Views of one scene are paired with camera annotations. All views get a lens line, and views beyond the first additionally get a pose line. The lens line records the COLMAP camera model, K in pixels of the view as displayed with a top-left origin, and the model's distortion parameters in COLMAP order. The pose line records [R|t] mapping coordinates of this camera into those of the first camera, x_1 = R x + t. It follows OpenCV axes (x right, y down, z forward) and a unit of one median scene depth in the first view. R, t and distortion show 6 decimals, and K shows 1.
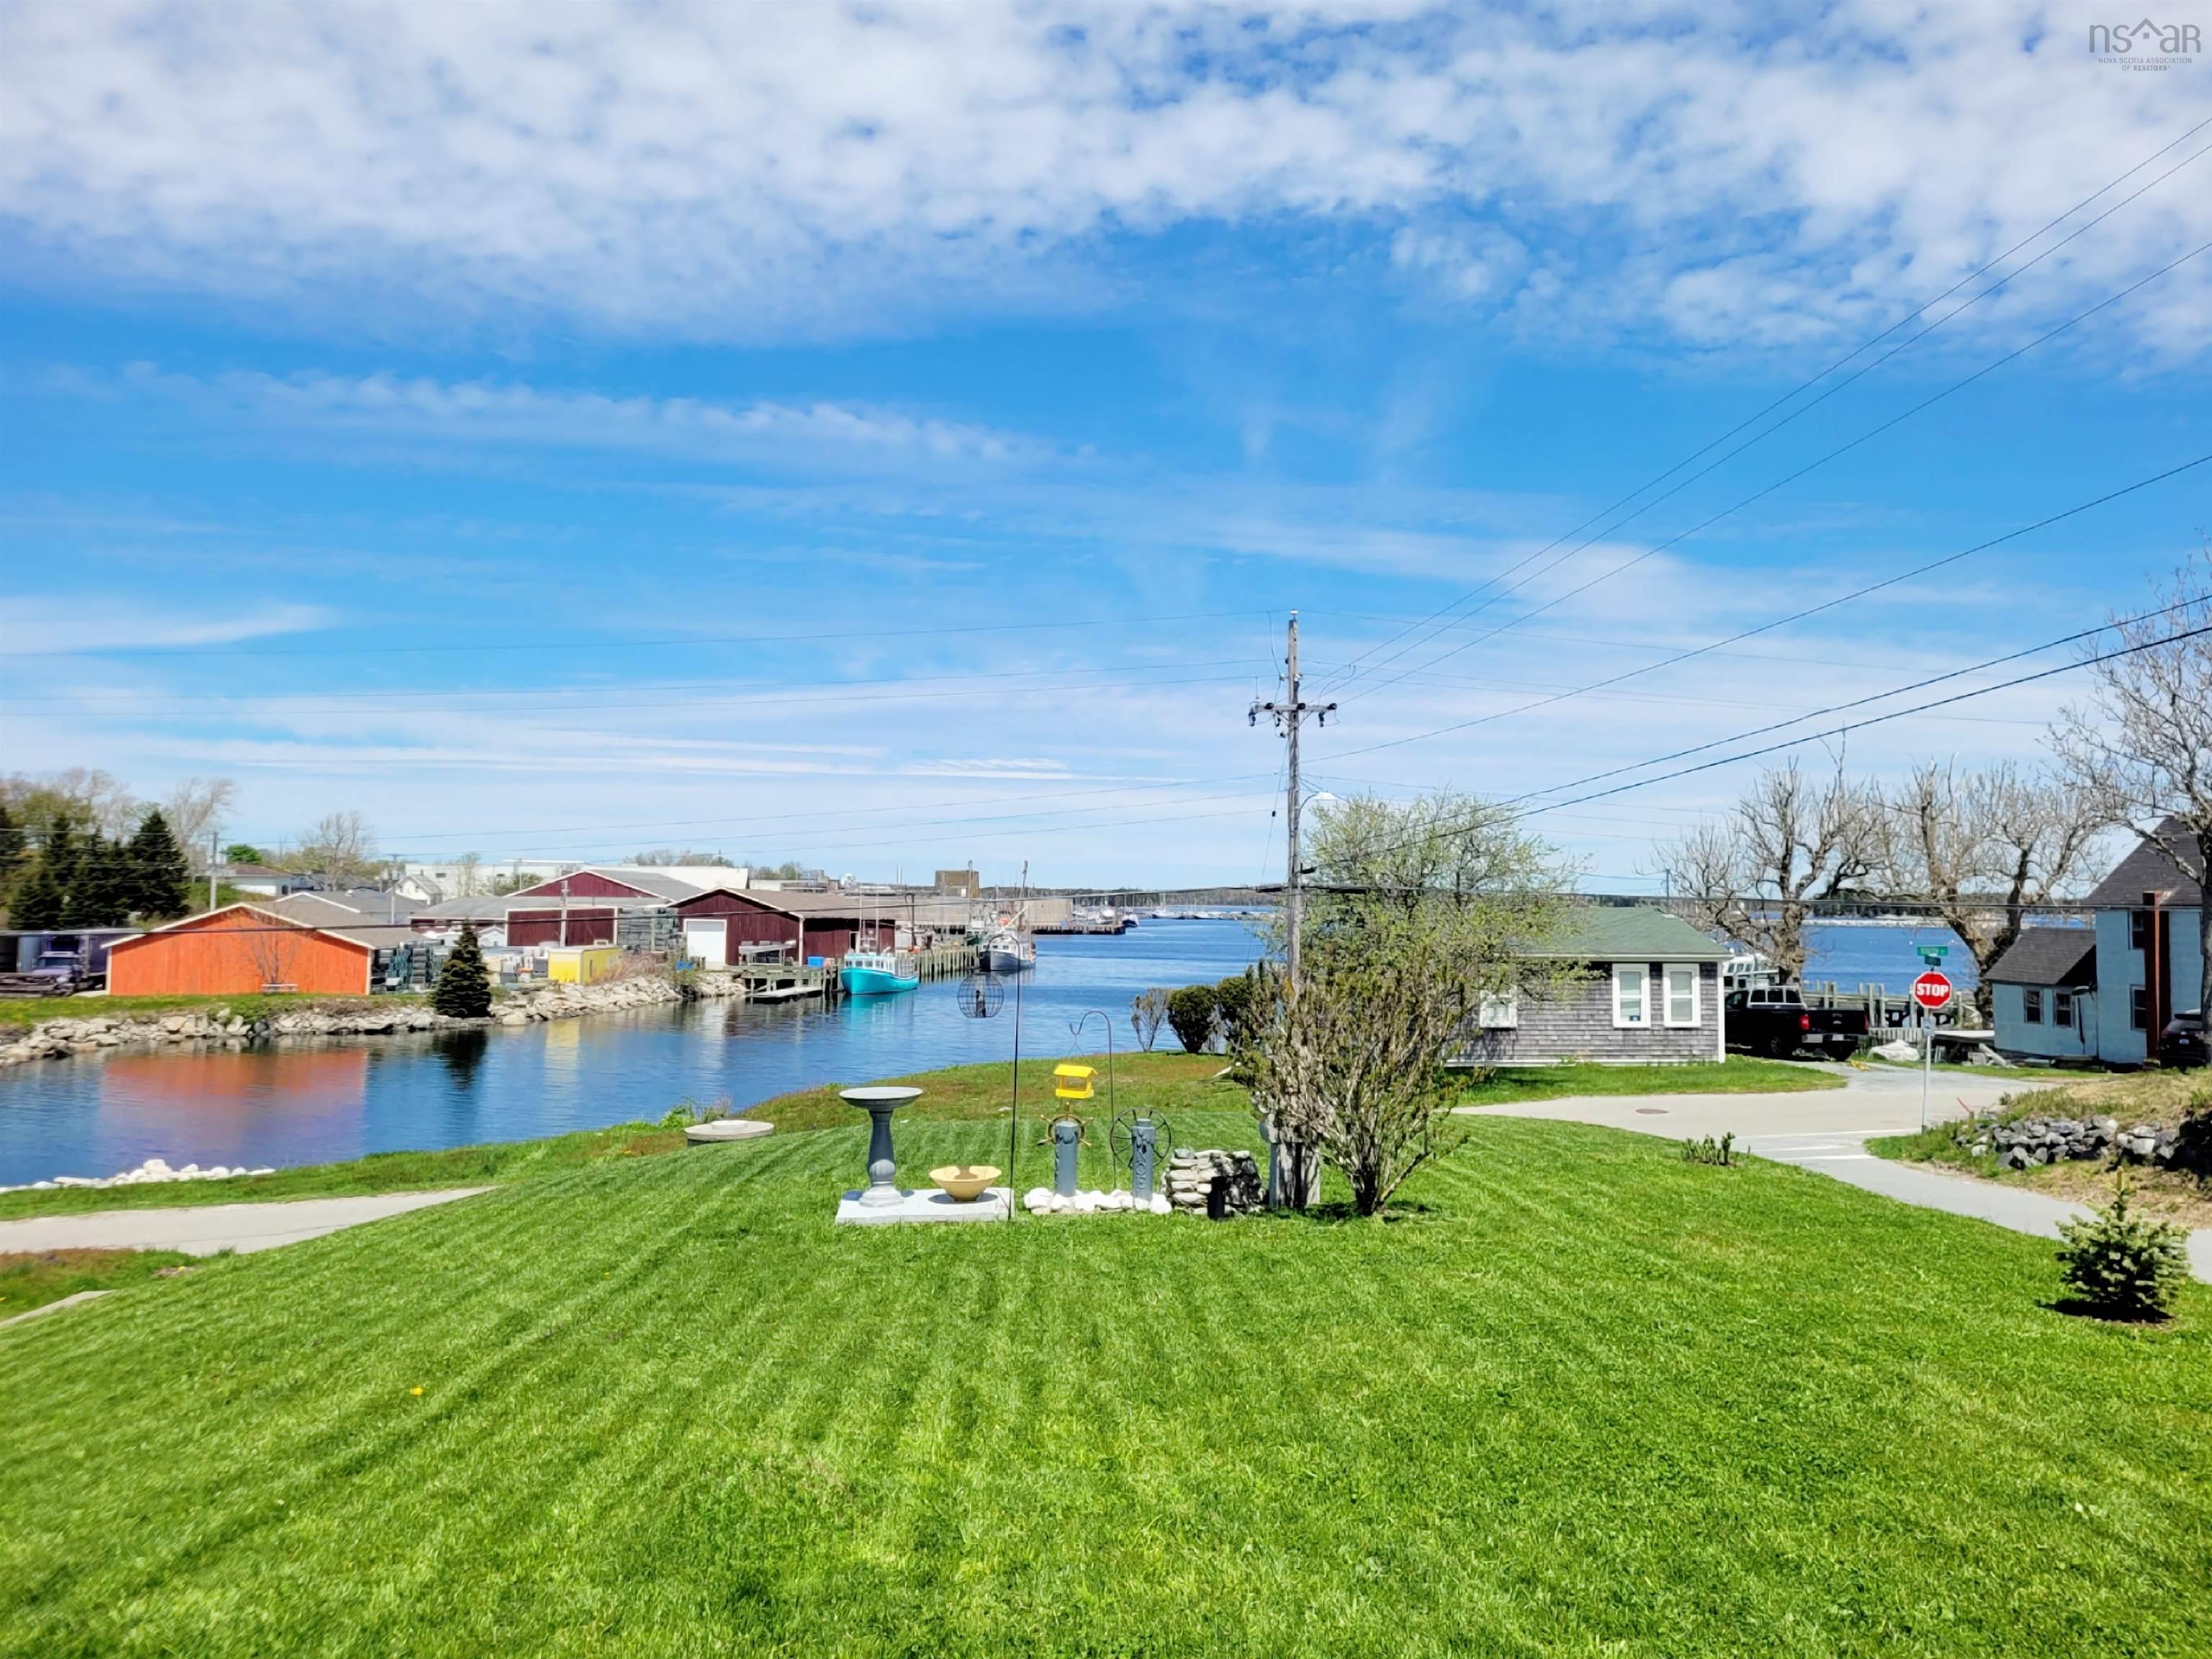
lens RADIAL K [[1679.8, 0, 1107.7], [0, 1679.8, 734.6], [0, 0, 1]] dist [0.022473, -0.033627]
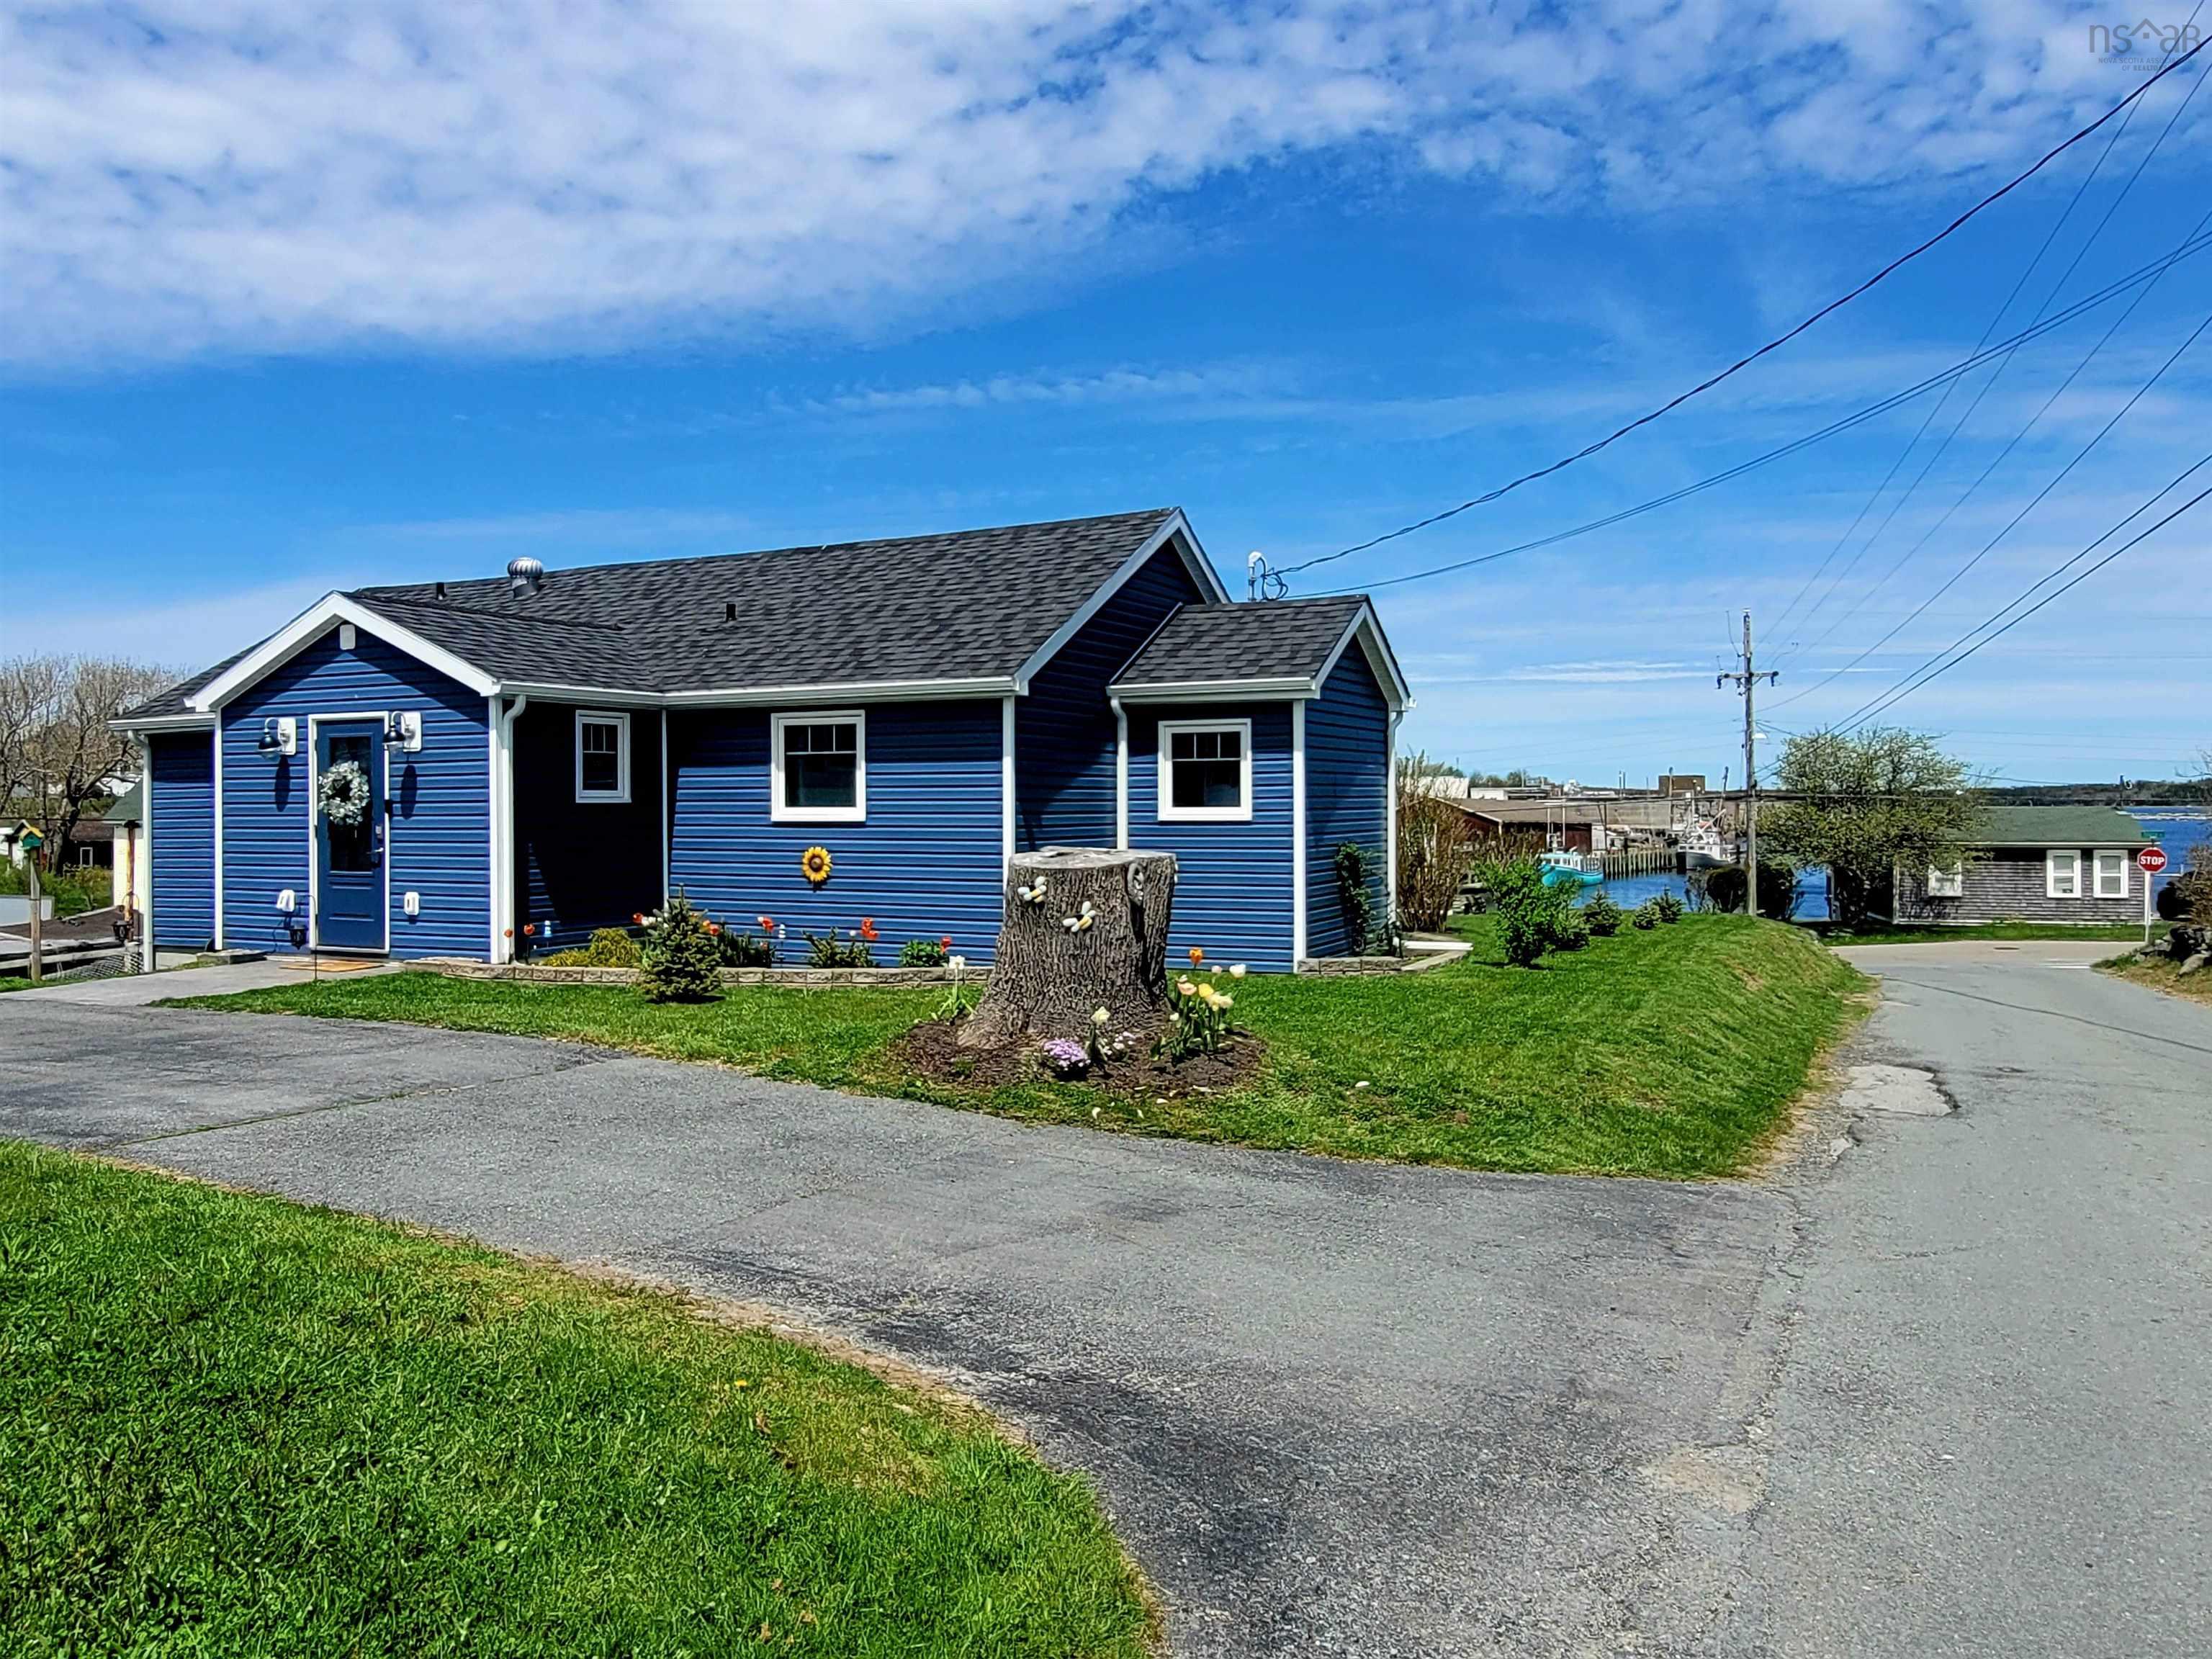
lens RADIAL K [[1615.9, 0, 1109.8], [0, 1615.9, 811.9], [0, 0, 1]] dist [-0.013748, 0.002141]
pose [[0.905938, -0.012300, -0.423232, 0.090777], [0.055012, 0.994524, 0.088853, -0.023941], [0.419822, -0.103778, 0.901654, -0.232554]]
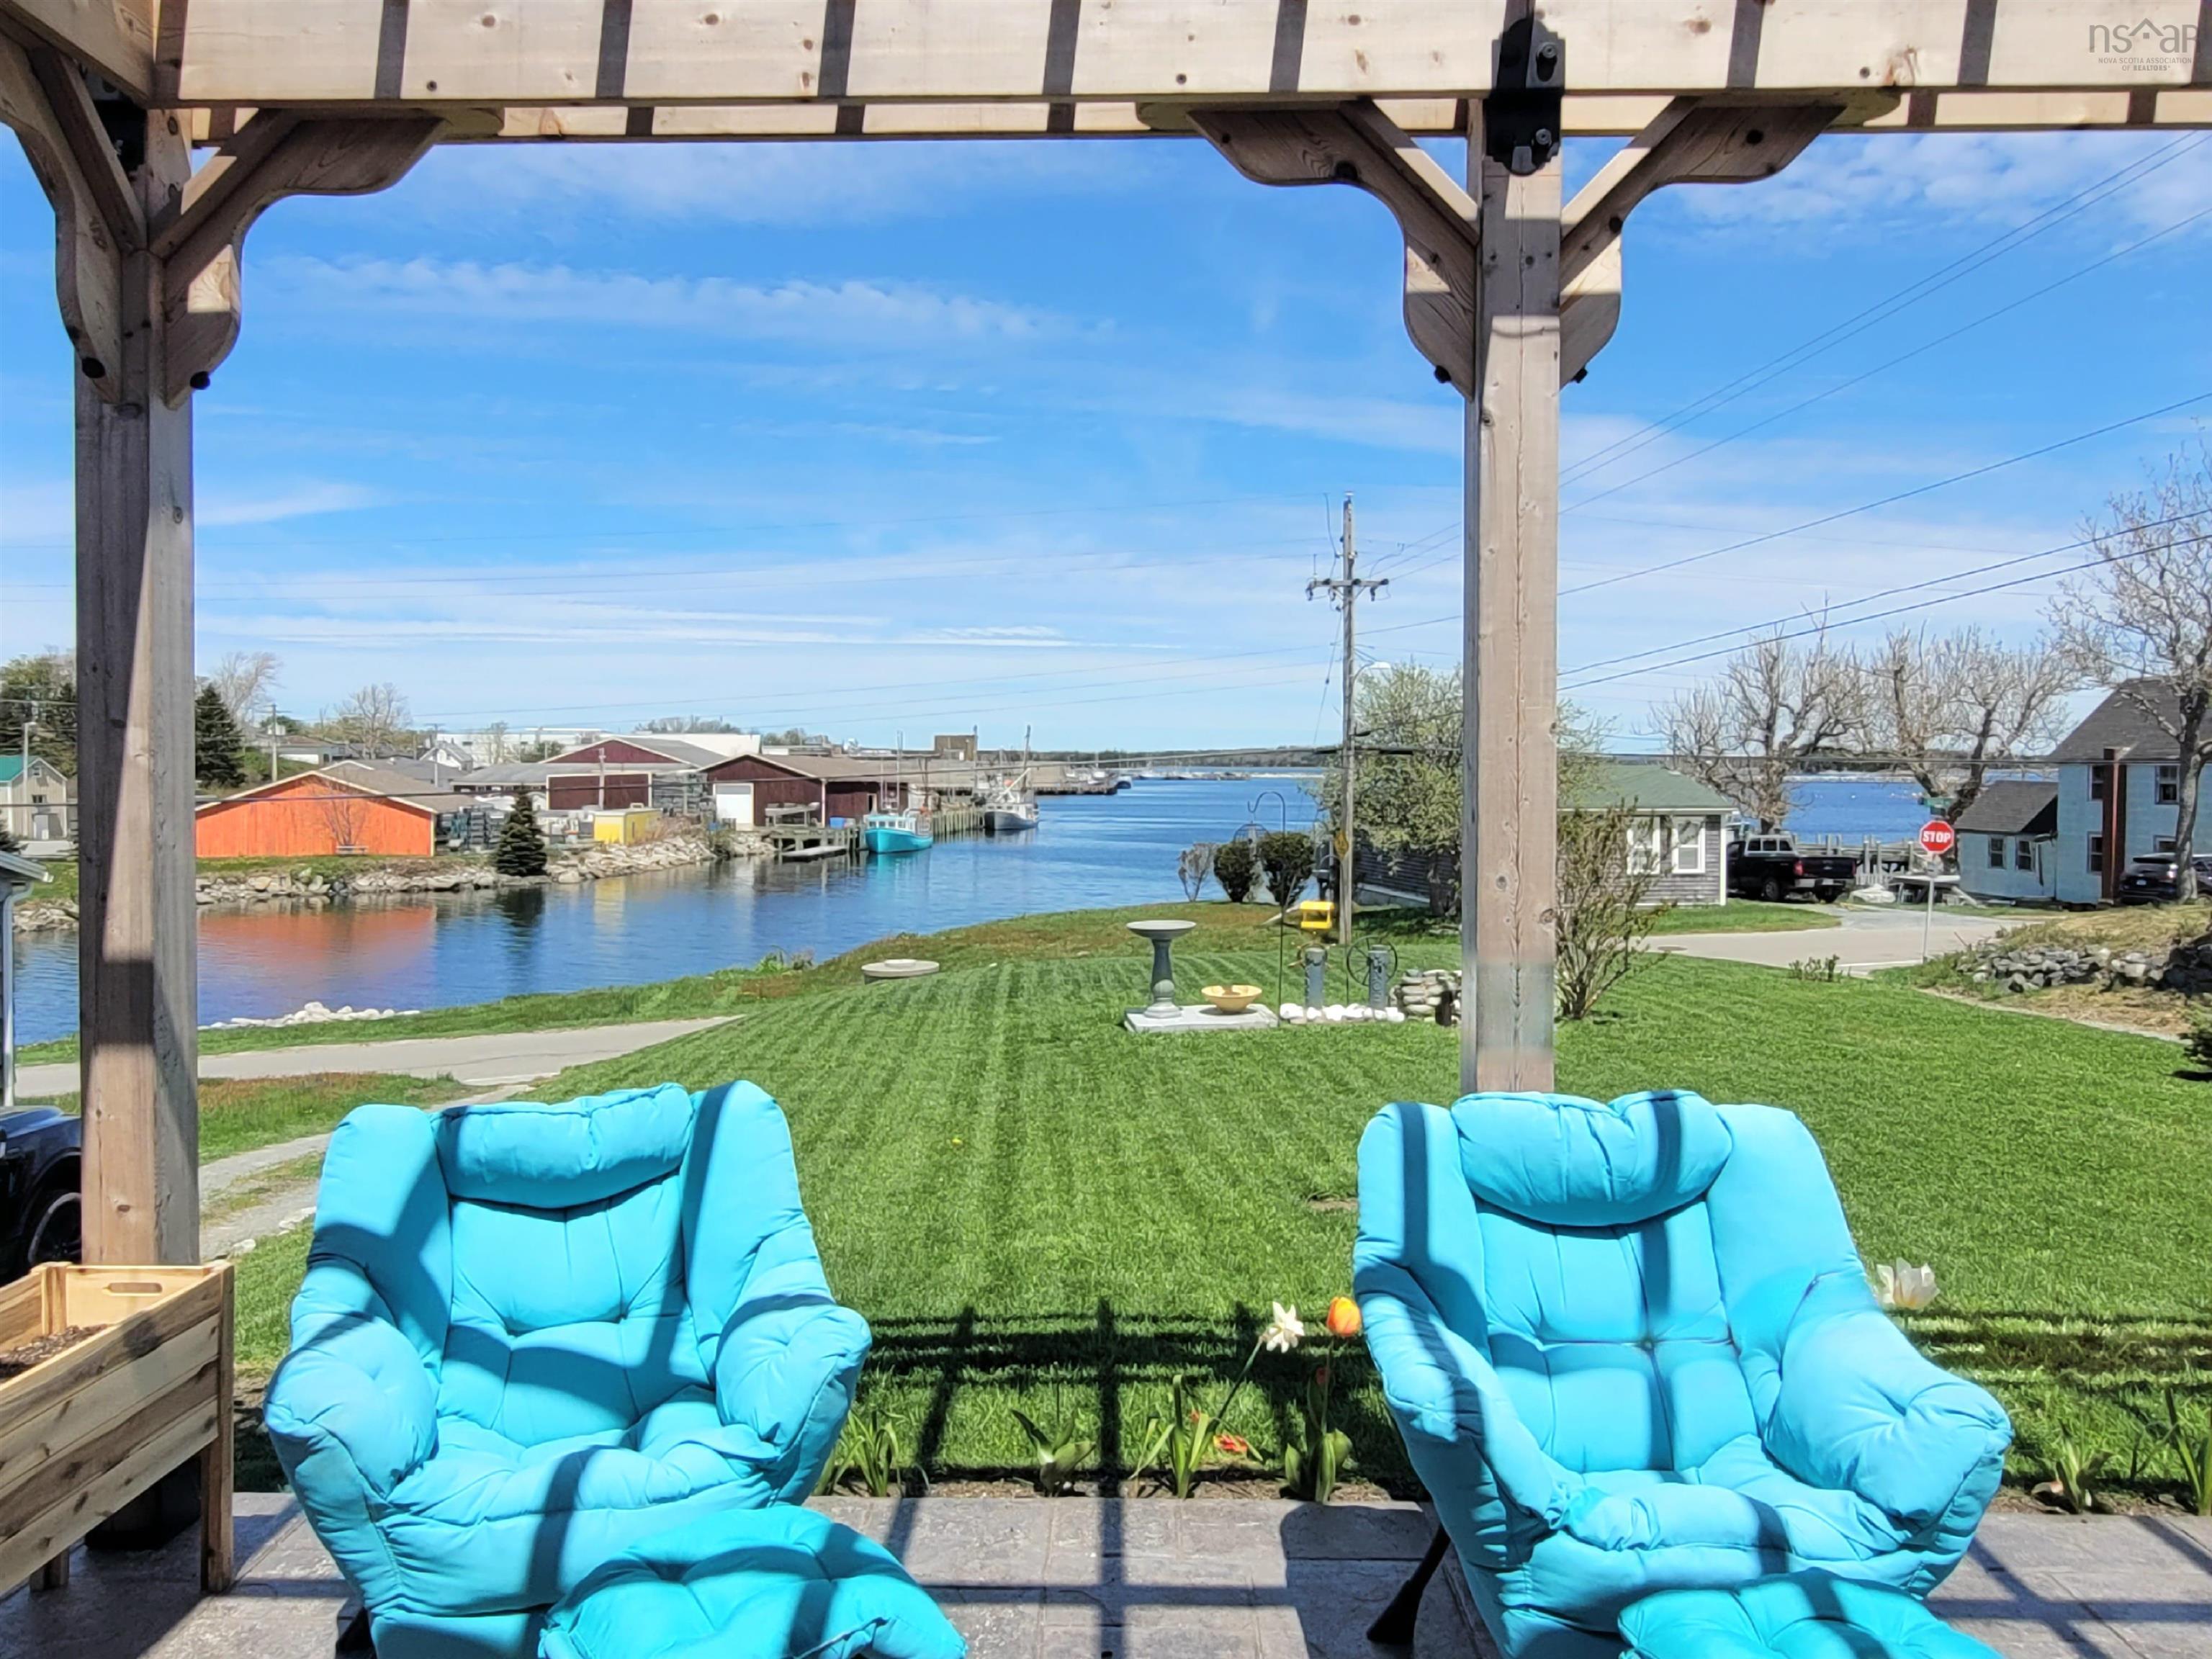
lens RADIAL K [[1615.9, 0, 1109.8], [0, 1615.9, 811.9], [0, 0, 1]] dist [-0.013748, 0.002141]
pose [[0.999936, -0.007674, 0.008260, -0.023022], [0.006550, 0.991696, 0.128441, -0.001818], [-0.009177, -0.128378, 0.991683, -0.015859]]
